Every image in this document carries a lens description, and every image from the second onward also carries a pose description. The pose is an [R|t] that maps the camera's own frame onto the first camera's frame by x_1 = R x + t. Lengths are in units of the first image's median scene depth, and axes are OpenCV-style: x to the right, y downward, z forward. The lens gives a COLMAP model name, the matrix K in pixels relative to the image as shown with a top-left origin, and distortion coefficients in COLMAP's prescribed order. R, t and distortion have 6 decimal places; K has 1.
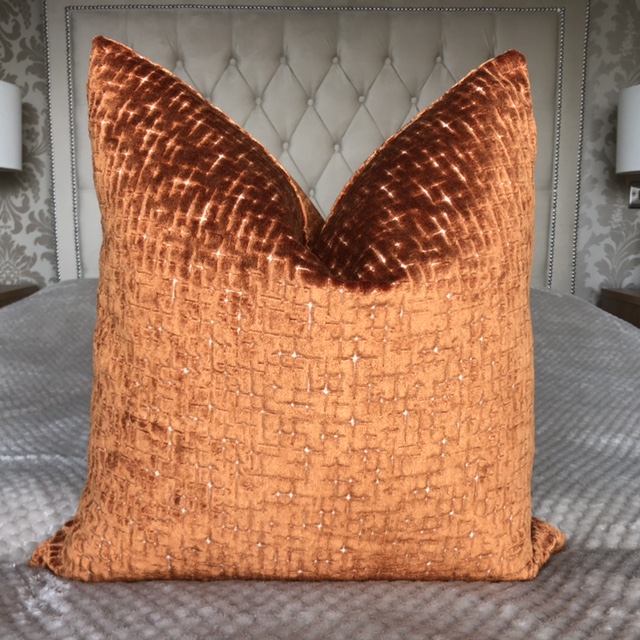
lens RADIAL K [[640.0, 0, 319.6], [0, 640.0, 320.2], [0, 0, 1]] dist [-0.006308, 0.000000]
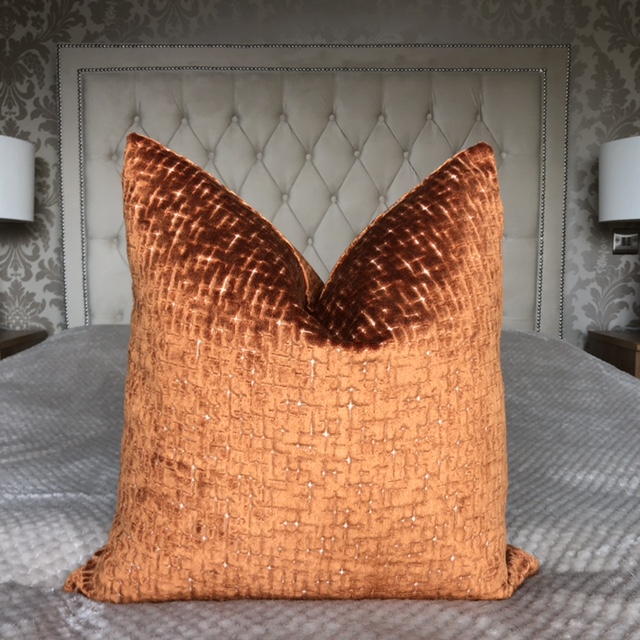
lens RADIAL K [[640.0, 0, 320.8], [0, 640.0, 322.3], [0, 0, 1]] dist [-0.006308, 0.000000]
pose [[0.999973, -0.004925, 0.005392, -0.004780], [0.005231, 0.998286, -0.058287, -0.024587], [-0.005096, 0.058314, 0.998285, -0.180491]]
